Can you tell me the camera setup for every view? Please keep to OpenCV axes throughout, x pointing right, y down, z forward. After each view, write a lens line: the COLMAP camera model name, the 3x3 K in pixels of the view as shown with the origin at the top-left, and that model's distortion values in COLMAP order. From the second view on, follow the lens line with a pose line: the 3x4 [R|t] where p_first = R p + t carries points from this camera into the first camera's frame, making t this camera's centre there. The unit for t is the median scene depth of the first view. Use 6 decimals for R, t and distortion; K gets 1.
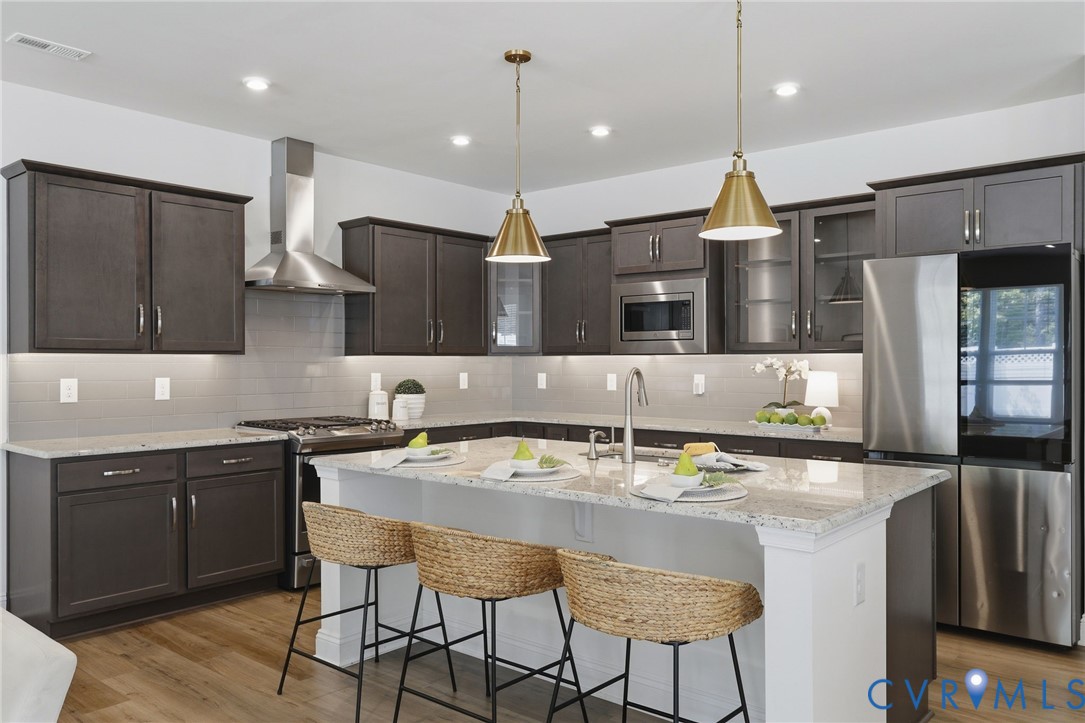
lens RADIAL K [[811.0, 0, 542.8], [0, 811.0, 365.3], [0, 0, 1]] dist [-0.002564, -0.000422]
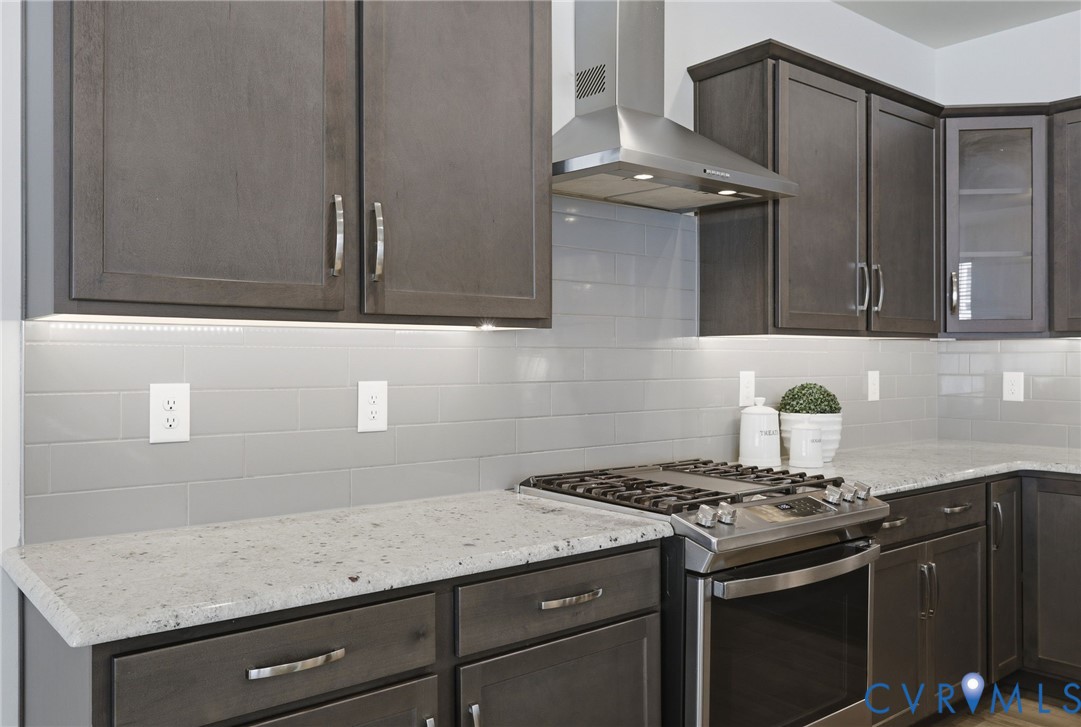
lens RADIAL K [[867.8, 0, 540.5], [0, 867.8, 363.5], [0, 0, 1]] dist [-0.003255, -0.006041]
pose [[0.985042, 0.003165, -0.172287, -0.292786], [-0.002618, 0.999991, 0.003399, 0.004143], [0.172296, -0.002897, 0.985041, 0.541223]]
